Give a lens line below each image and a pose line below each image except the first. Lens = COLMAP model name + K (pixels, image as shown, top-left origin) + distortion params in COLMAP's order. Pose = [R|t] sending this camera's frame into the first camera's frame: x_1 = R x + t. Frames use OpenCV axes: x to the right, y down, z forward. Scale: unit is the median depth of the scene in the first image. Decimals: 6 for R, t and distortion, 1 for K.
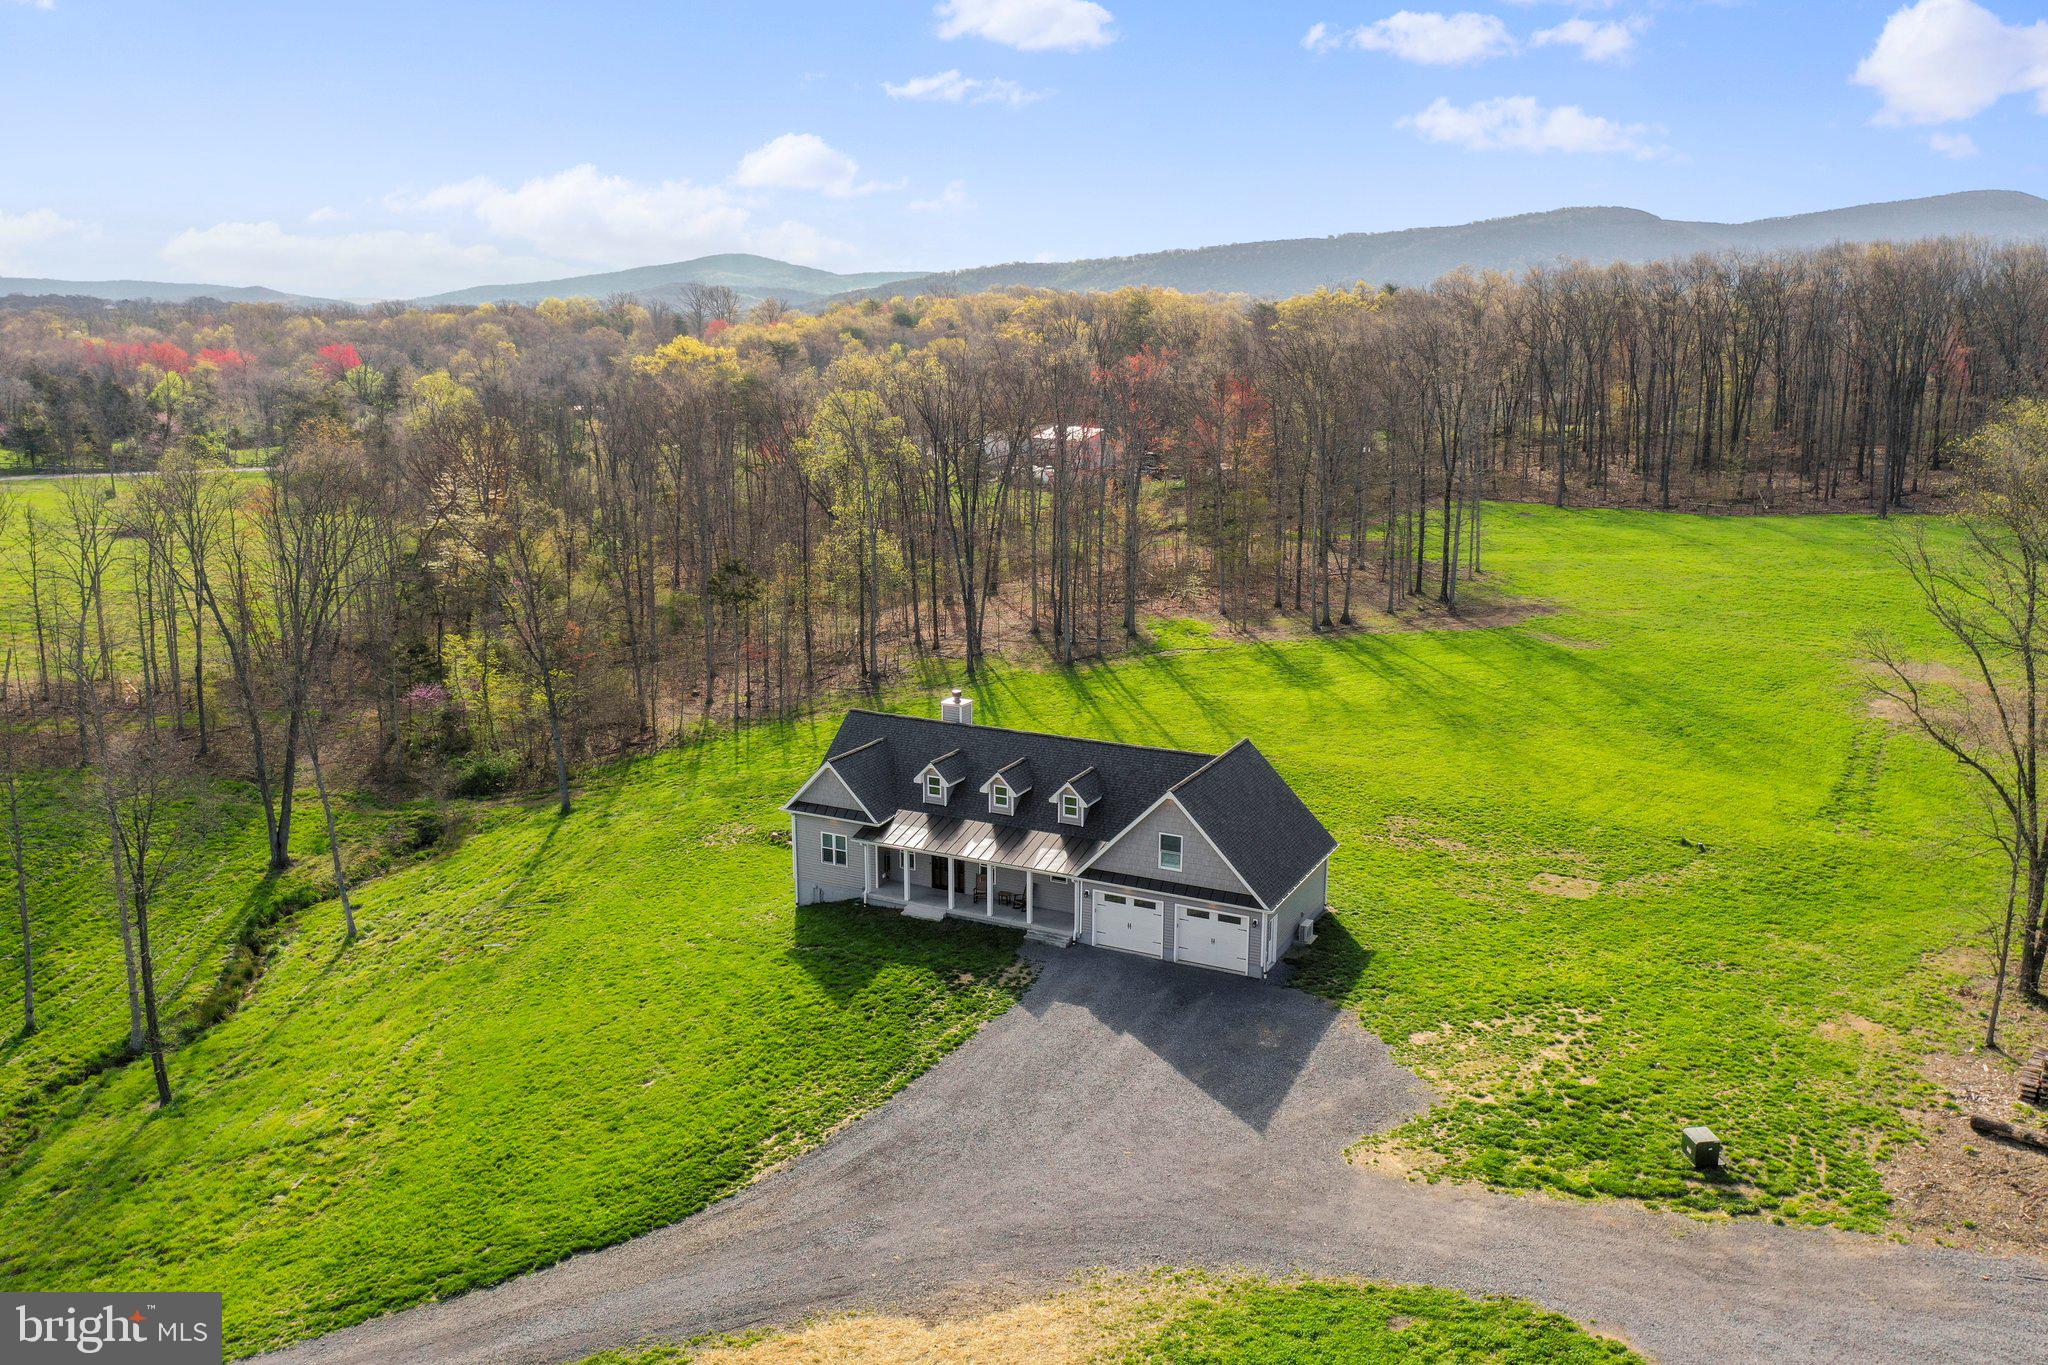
lens RADIAL K [[1616.6, 0, 1024.0], [0, 1616.6, 682.5], [0, 0, 1]] dist [-0.007324, -0.001223]
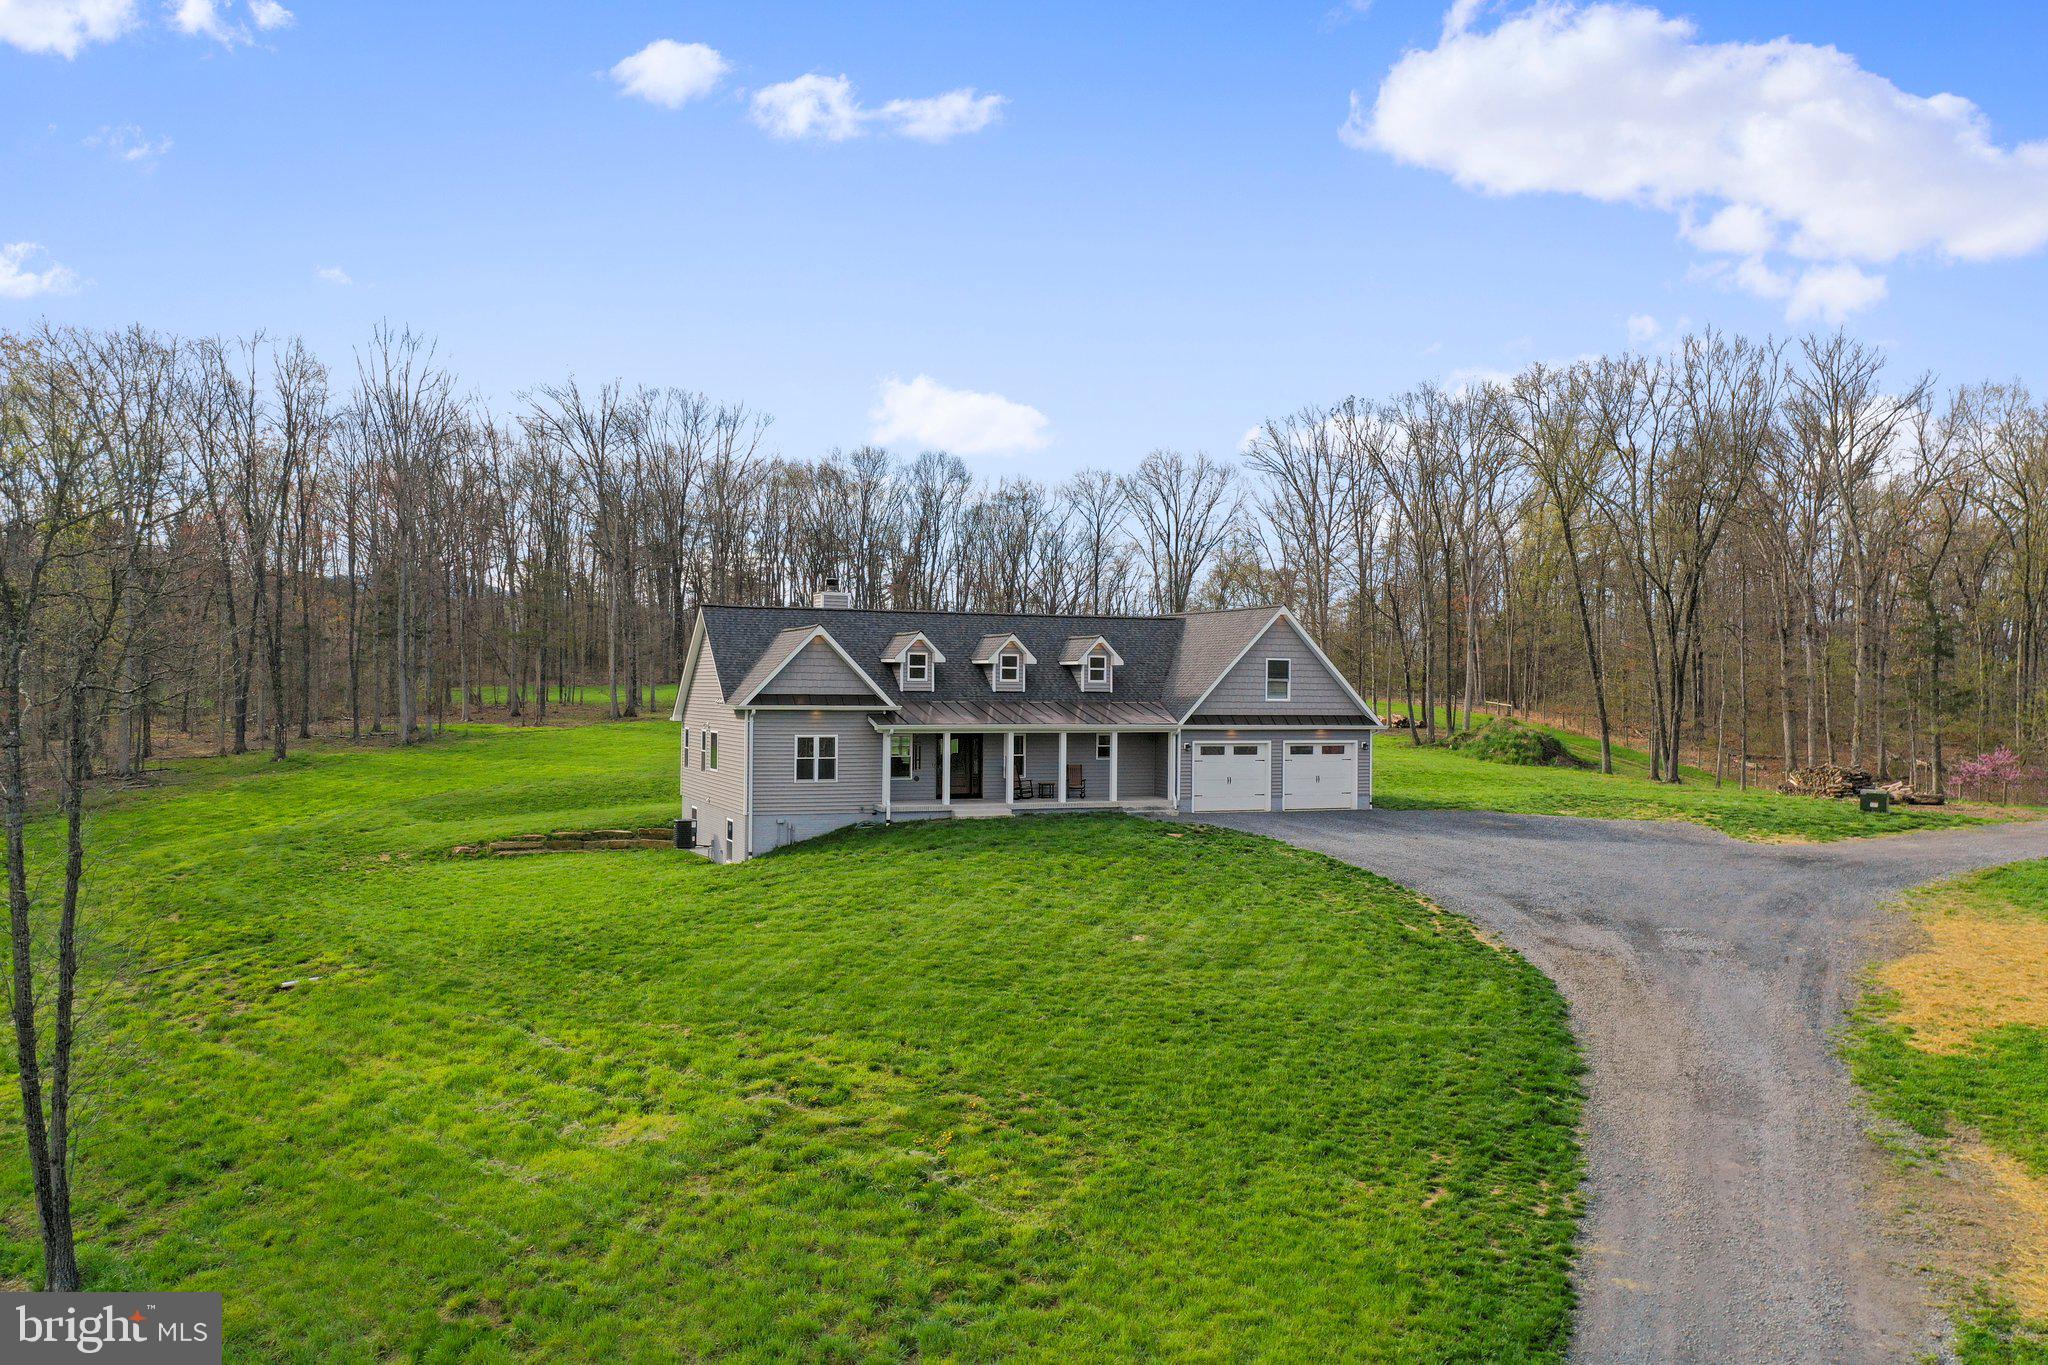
lens RADIAL K [[1616.6, 0, 1024.0], [0, 1616.6, 682.5], [0, 0, 1]] dist [-0.007324, -0.001223]
pose [[0.634860, 0.011114, 0.772547, -0.630267], [0.160655, 0.976143, -0.146066, 0.196965], [-0.755740, 0.216845, 0.617929, 0.515469]]
